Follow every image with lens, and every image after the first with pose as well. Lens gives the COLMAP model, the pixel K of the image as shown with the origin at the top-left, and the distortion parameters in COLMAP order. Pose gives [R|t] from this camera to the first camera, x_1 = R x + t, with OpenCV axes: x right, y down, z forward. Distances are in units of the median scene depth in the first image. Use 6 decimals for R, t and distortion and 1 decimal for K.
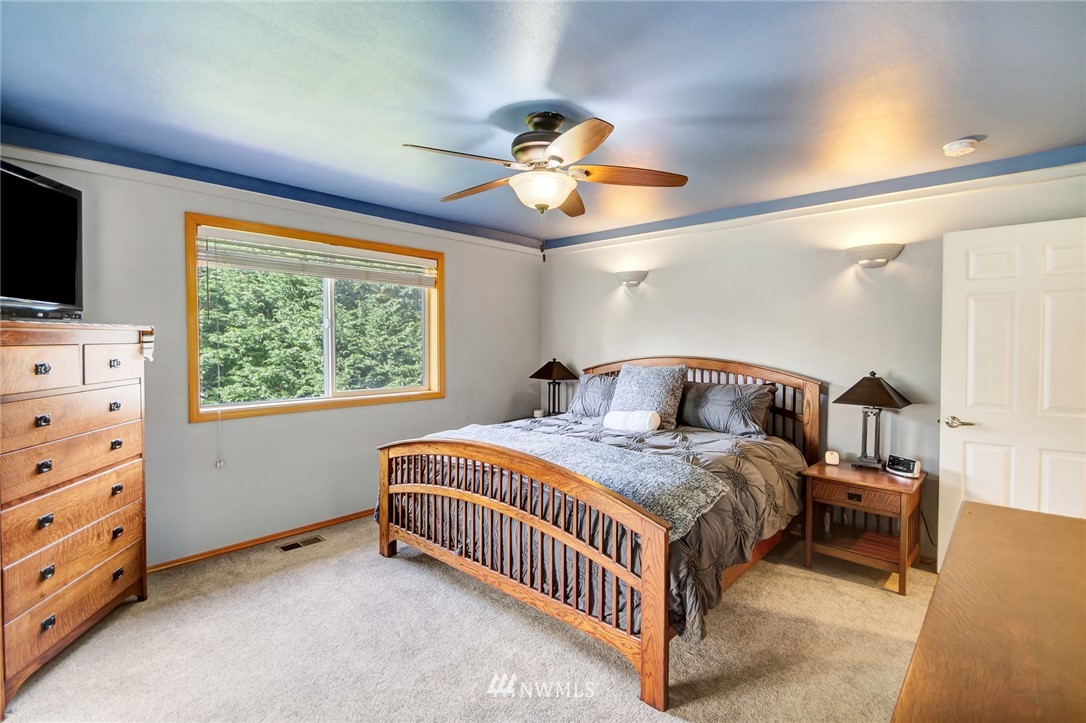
lens RADIAL K [[524.4, 0, 541.4], [0, 524.4, 356.4], [0, 0, 1]] dist [0.022557, -0.014641]
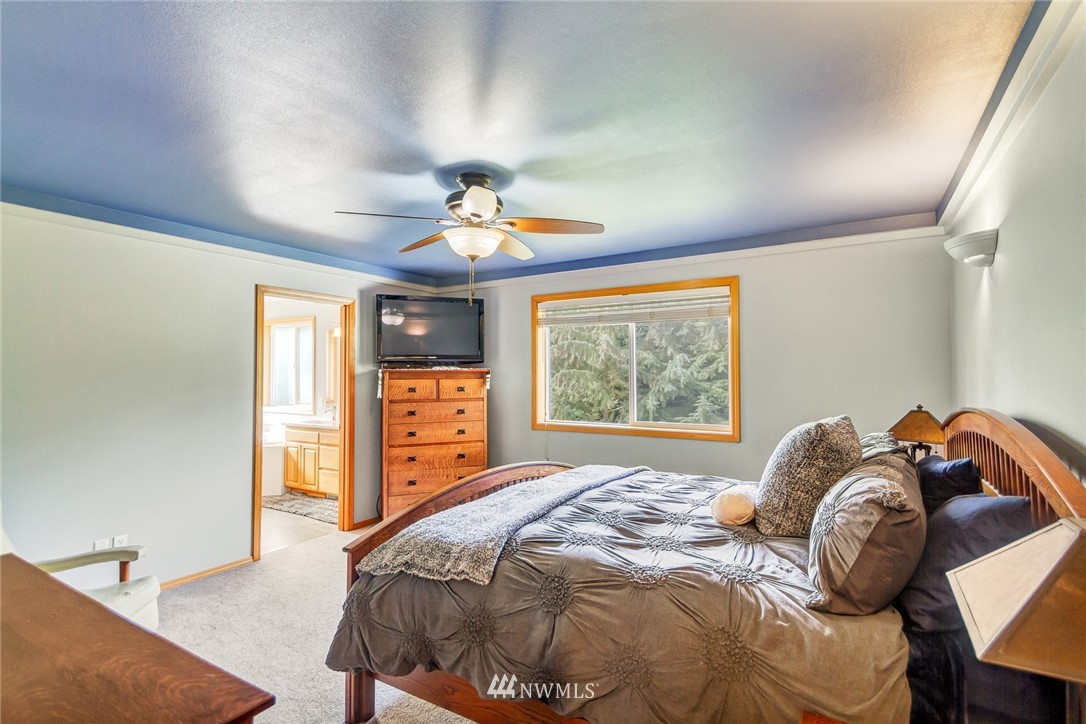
lens RADIAL K [[524.4, 0, 540.3], [0, 524.4, 359.4], [0, 0, 1]] dist [0.022557, -0.014641]
pose [[0.170525, -0.035424, -0.984716, 0.857007], [-0.027872, 0.998780, -0.040757, -0.018249], [0.984959, 0.034396, 0.169330, 0.739511]]
